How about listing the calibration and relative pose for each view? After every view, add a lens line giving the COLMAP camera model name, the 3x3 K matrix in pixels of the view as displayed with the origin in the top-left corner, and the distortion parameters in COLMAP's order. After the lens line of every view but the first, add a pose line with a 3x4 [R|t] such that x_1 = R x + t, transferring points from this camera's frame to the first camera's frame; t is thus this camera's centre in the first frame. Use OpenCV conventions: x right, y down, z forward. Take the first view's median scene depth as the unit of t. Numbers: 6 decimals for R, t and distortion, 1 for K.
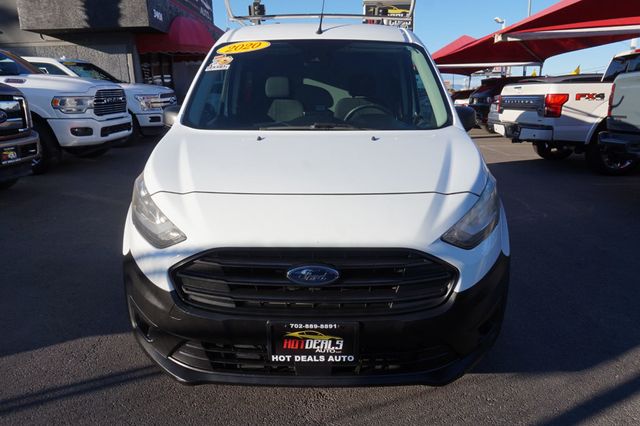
lens RADIAL K [[439.6, 0, 320.0], [0, 439.6, 213.0], [0, 0, 1]] dist [-0.052278, 0.048031]
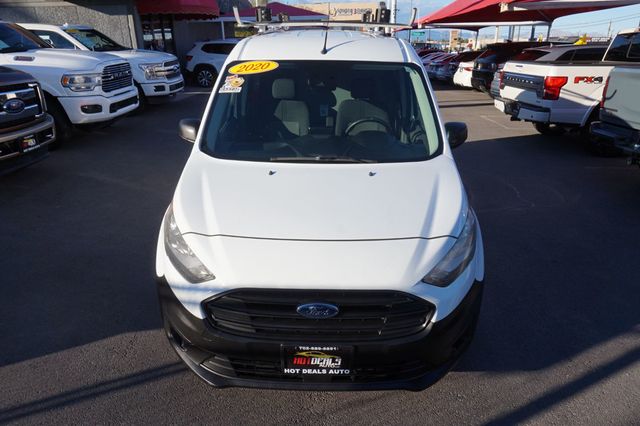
lens RADIAL K [[439.6, 0, 320.0], [0, 439.6, 213.0], [0, 0, 1]] dist [-0.052278, 0.048031]
pose [[0.999950, 0.009489, -0.003249, -0.005415], [-0.009075, 0.993911, 0.109810, -0.179887], [0.004272, -0.109775, 0.993947, -0.139620]]
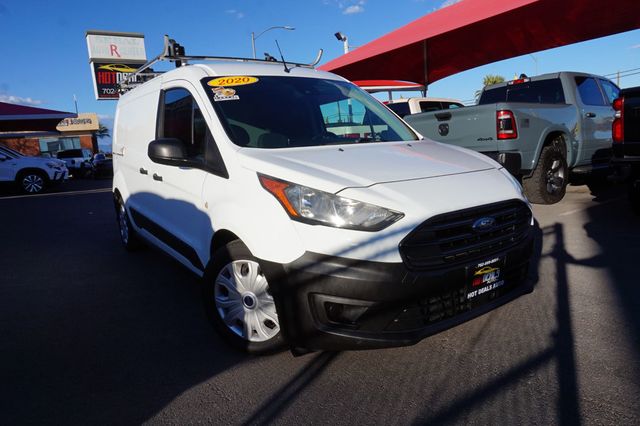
lens RADIAL K [[439.6, 0, 320.0], [0, 439.6, 213.0], [0, 0, 1]] dist [-0.052278, 0.048031]
pose [[0.812021, -0.138820, 0.566878, -0.819302], [0.209074, 0.976028, -0.060472, 0.051352], [-0.544894, 0.167624, 0.821579, 0.084844]]
